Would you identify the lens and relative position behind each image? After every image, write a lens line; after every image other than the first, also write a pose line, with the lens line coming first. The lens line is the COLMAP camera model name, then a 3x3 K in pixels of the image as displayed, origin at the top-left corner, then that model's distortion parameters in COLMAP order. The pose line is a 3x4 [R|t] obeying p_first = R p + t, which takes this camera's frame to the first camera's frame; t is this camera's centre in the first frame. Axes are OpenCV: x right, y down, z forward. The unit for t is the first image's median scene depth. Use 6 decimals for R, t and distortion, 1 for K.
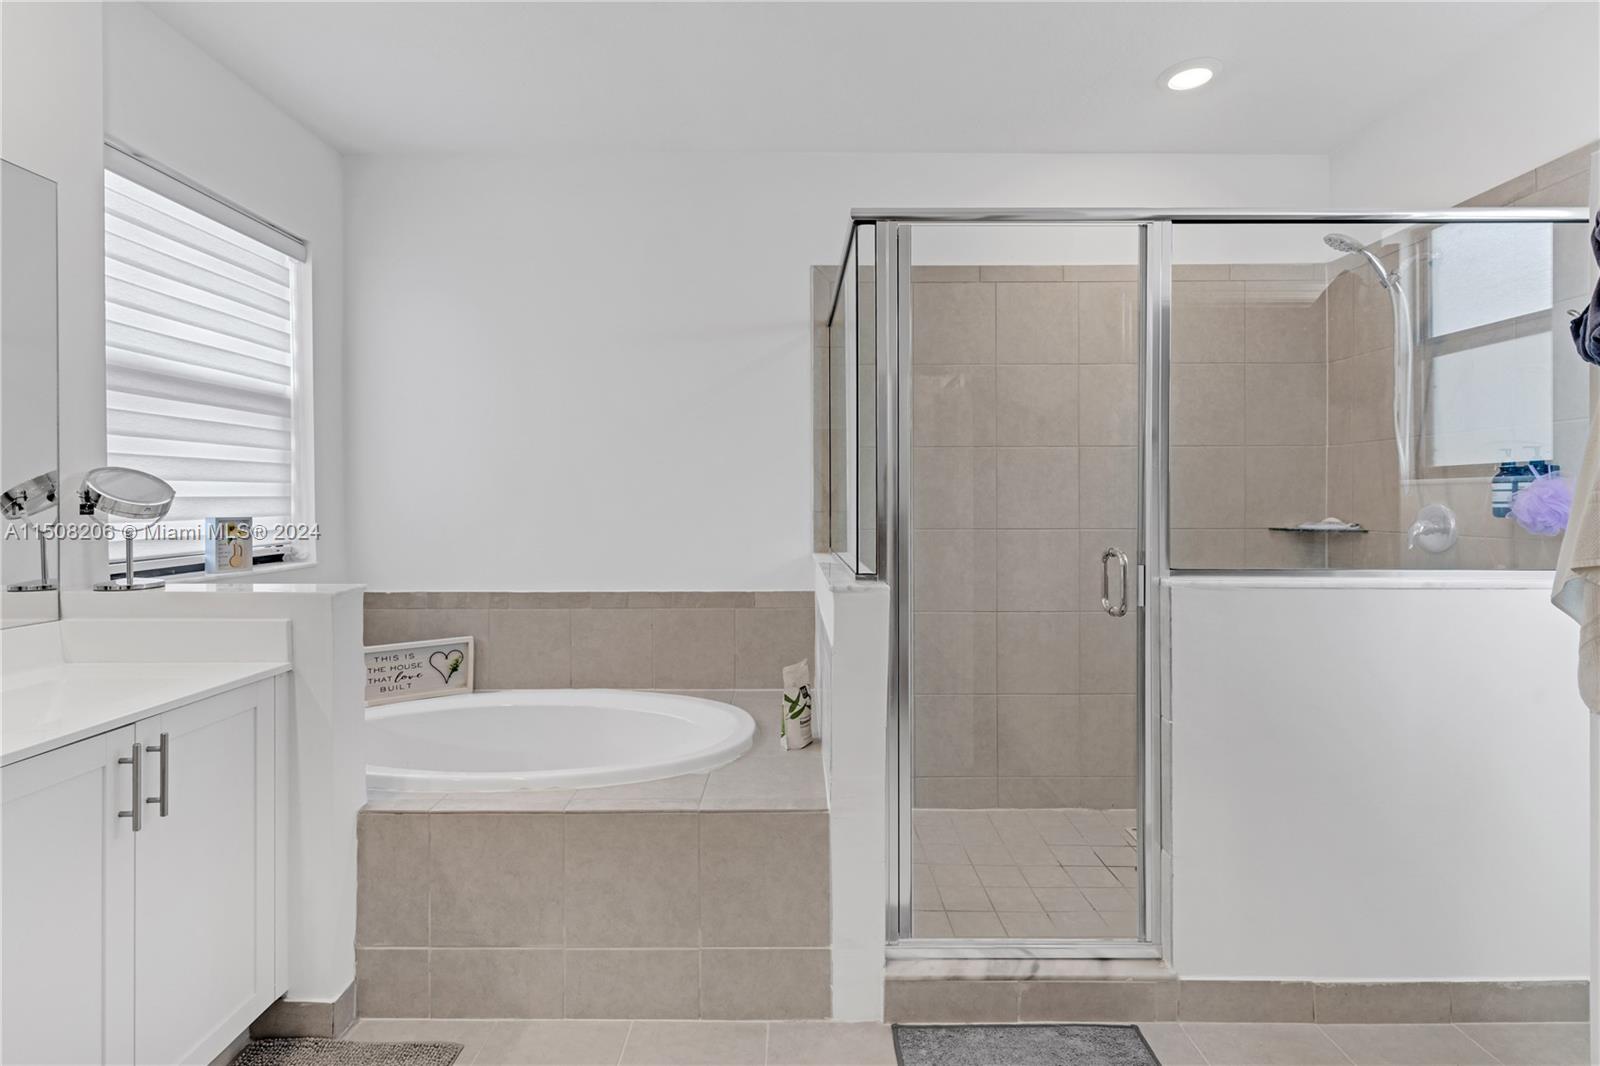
lens RADIAL K [[779.9, 0, 799.2], [0, 779.9, 517.5], [0, 0, 1]] dist [-0.000024, -0.000260]
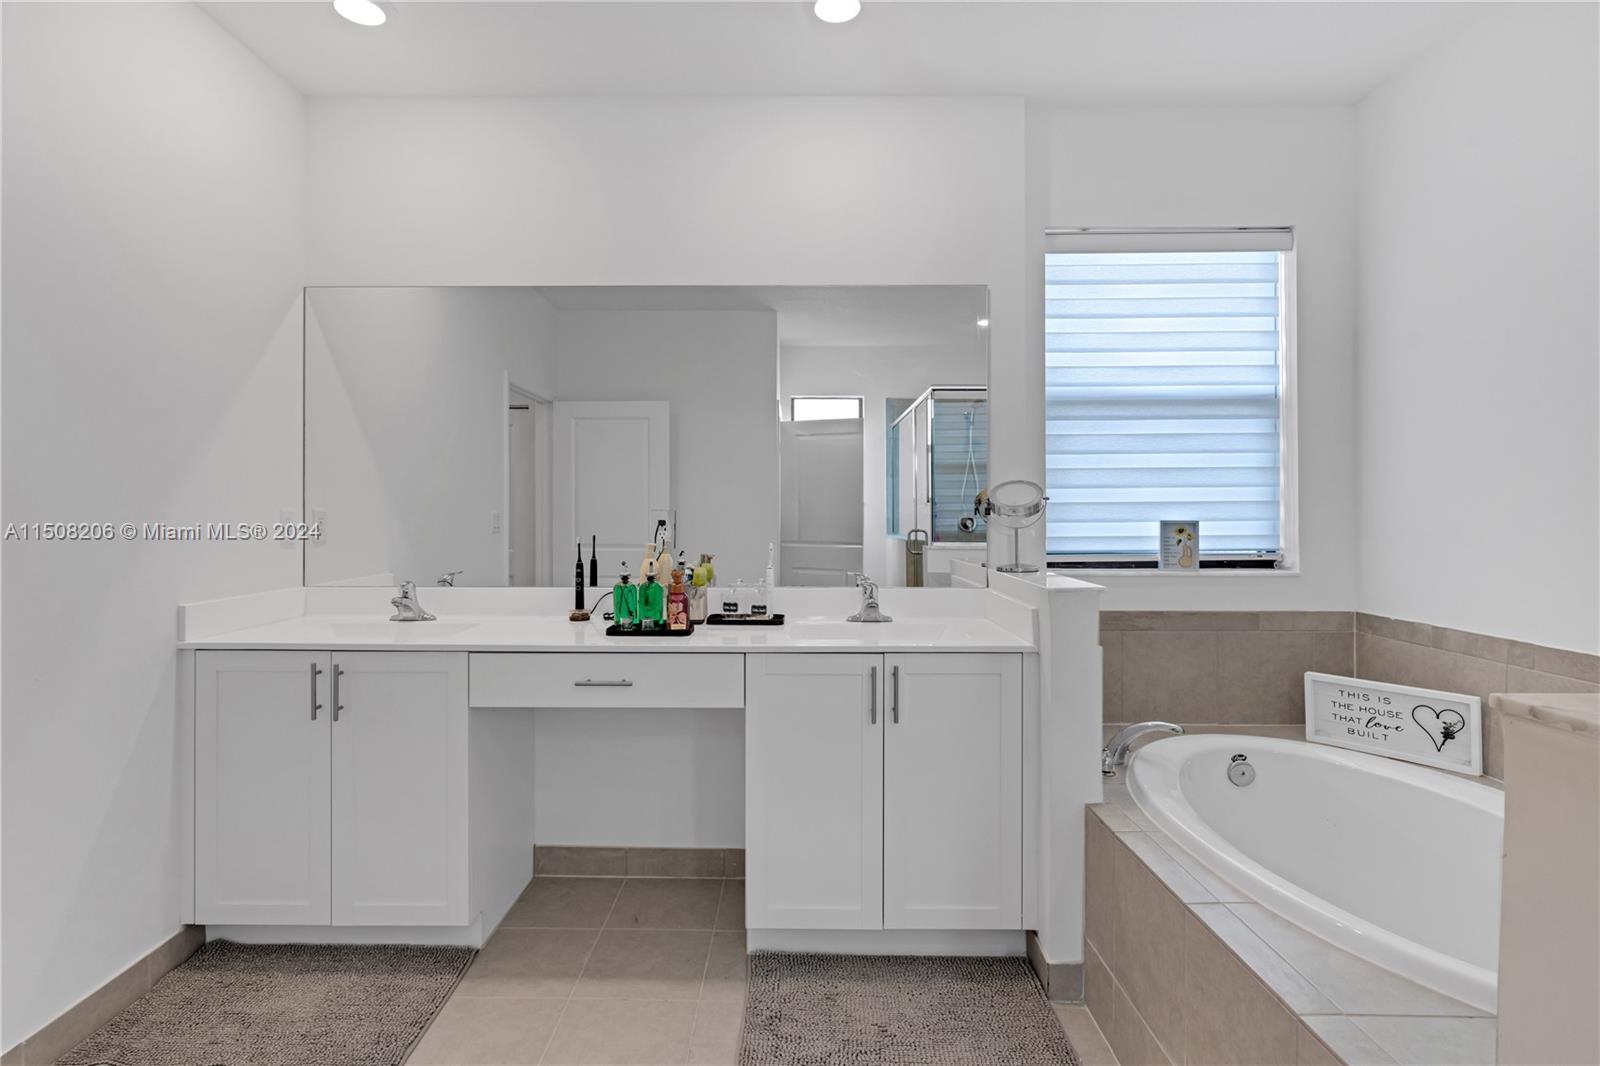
lens RADIAL K [[779.9, 0, 799.2], [0, 779.9, 517.5], [0, 0, 1]] dist [-0.000024, -0.000260]
pose [[0.004440, 0.009581, -0.999944, 0.301647], [-0.022833, 0.999694, 0.009477, -0.002154], [0.999729, 0.022790, 0.004657, 0.412835]]
